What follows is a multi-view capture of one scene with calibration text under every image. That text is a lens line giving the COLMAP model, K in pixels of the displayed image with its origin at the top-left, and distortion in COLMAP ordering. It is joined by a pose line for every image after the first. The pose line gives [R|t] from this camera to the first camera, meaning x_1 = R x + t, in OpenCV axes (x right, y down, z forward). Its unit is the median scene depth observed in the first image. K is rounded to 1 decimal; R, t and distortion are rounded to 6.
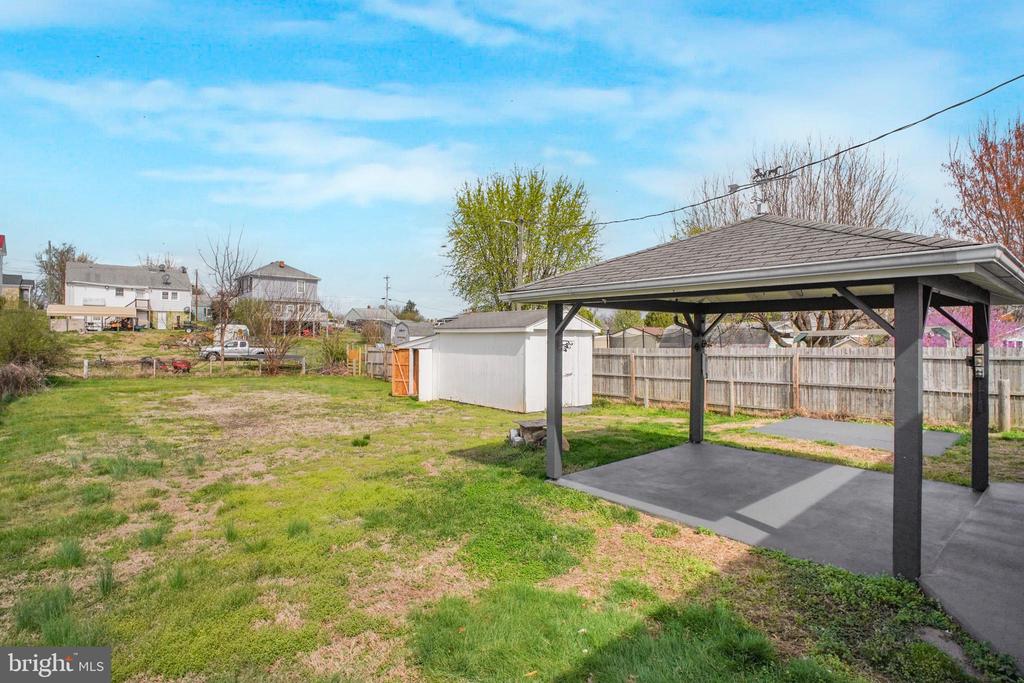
lens RADIAL K [[491.9, 0, 497.6], [0, 491.9, 338.0], [0, 0, 1]] dist [-0.001607, -0.000556]
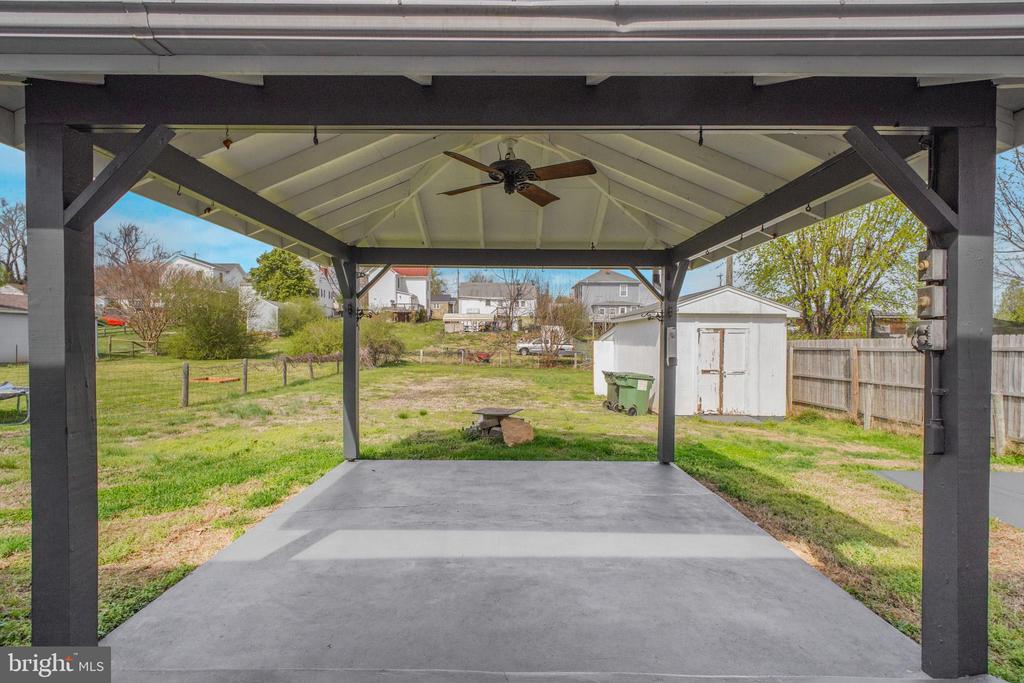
lens RADIAL K [[476.8, 0, 506.9], [0, 476.8, 330.5], [0, 0, 1]] dist [0.003272, -0.000306]
pose [[0.768842, -0.008389, -0.639384, 0.317038], [-0.006056, 0.999774, -0.020399, 0.024254], [0.639410, 0.019556, 0.768617, 0.181137]]
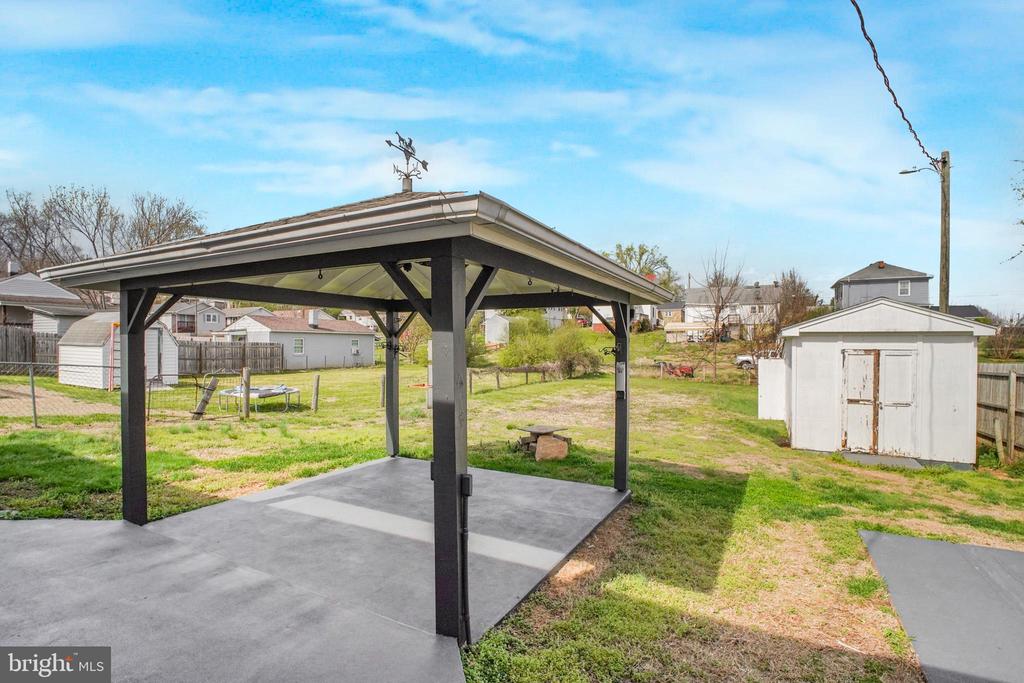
lens RADIAL K [[485.4, 0, 508.3], [0, 485.4, 344.6], [0, 0, 1]] dist [-0.013703, -0.000408]
pose [[0.378250, -0.002768, -0.925699, 0.478555], [-0.006102, 0.999966, -0.005483, 0.005171], [0.925683, 0.007723, 0.378221, 0.287975]]
